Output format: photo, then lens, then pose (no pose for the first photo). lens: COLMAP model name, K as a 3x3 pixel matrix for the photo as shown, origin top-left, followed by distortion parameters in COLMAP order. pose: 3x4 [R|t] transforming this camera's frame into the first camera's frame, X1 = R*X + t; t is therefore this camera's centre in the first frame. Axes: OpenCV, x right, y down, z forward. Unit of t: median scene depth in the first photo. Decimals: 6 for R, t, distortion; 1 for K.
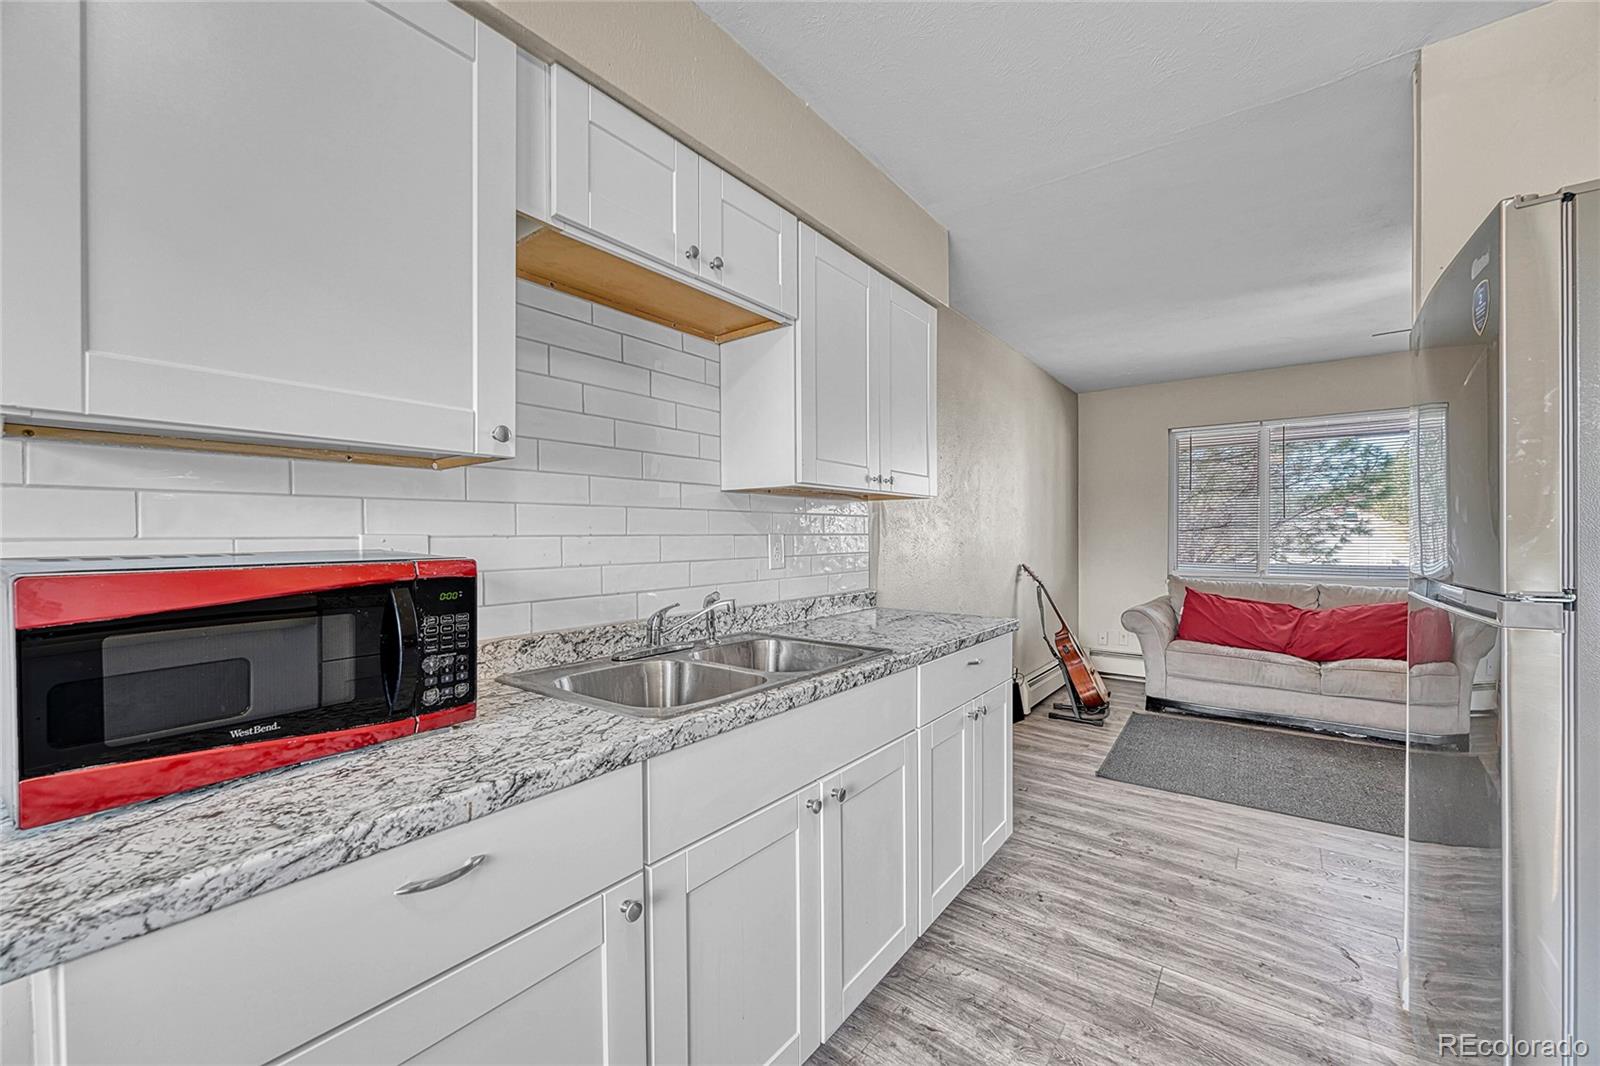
lens RADIAL K [[638.2, 0, 796.5], [0, 638.2, 539.2], [0, 0, 1]] dist [-0.000055, 0.000303]
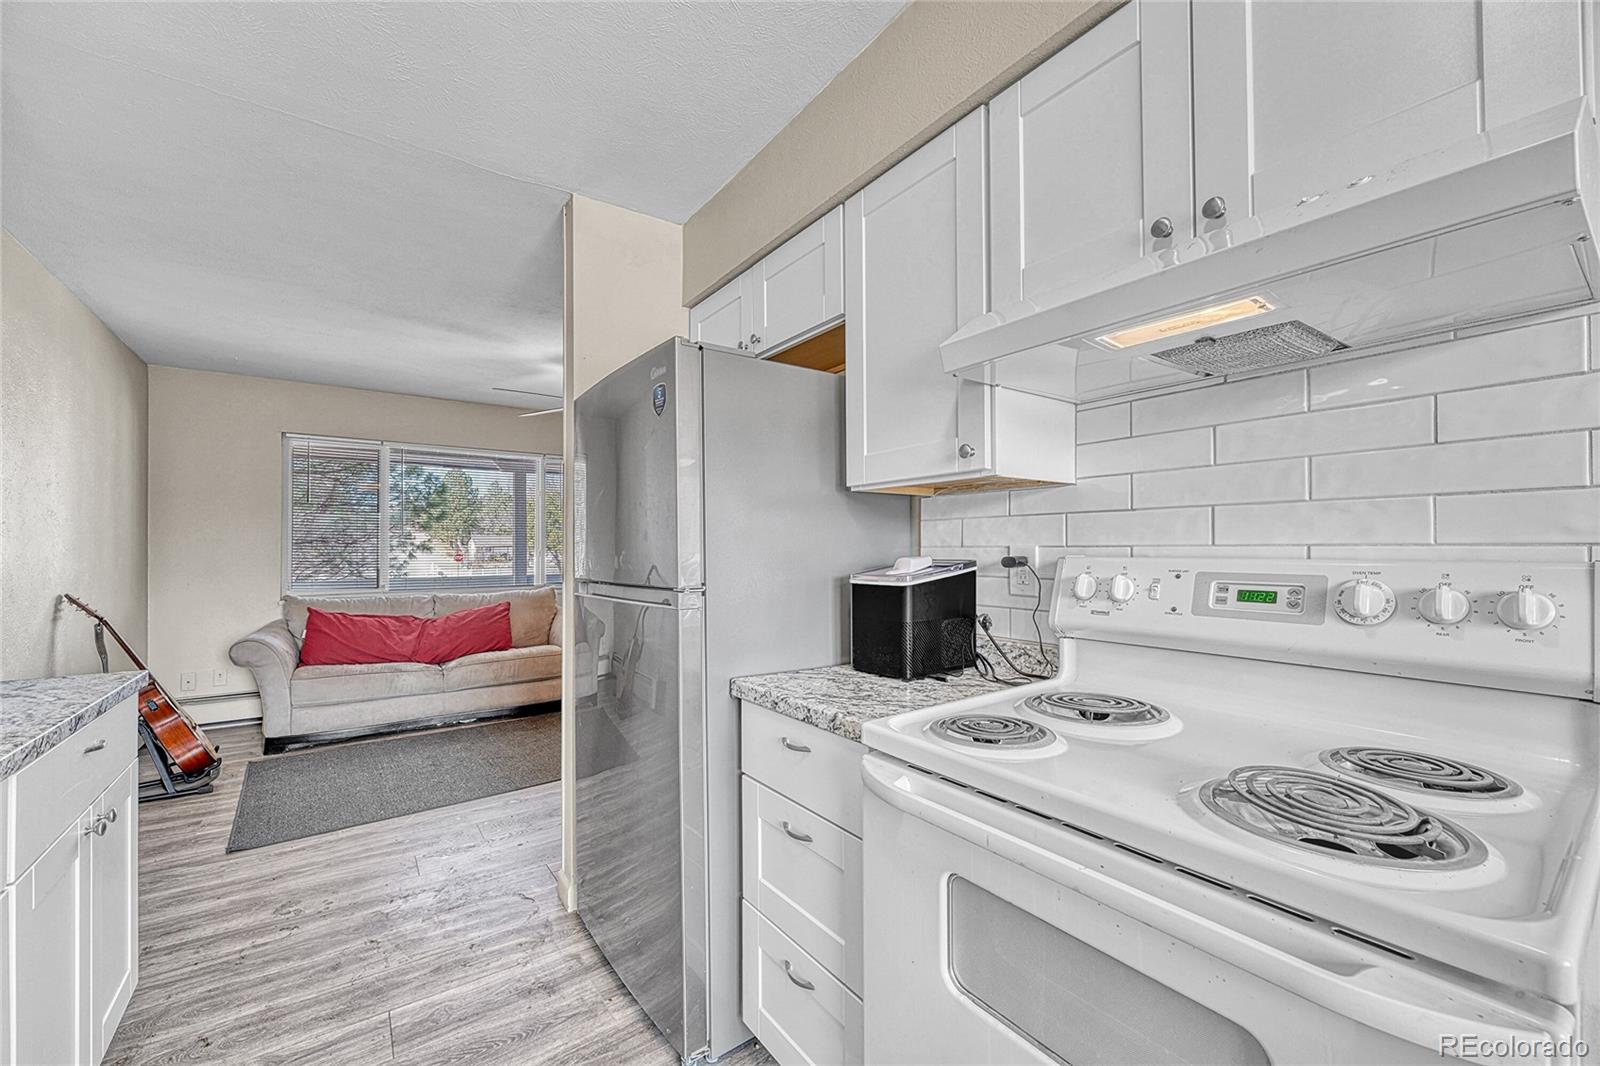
lens RADIAL K [[638.2, 0, 796.5], [0, 638.2, 539.2], [0, 0, 1]] dist [-0.000055, 0.000303]
pose [[0.288771, 0.018179, 0.957226, -0.084782], [0.006217, 0.999763, -0.020862, 0.000256], [-0.957378, 0.011975, 0.288590, 0.077243]]
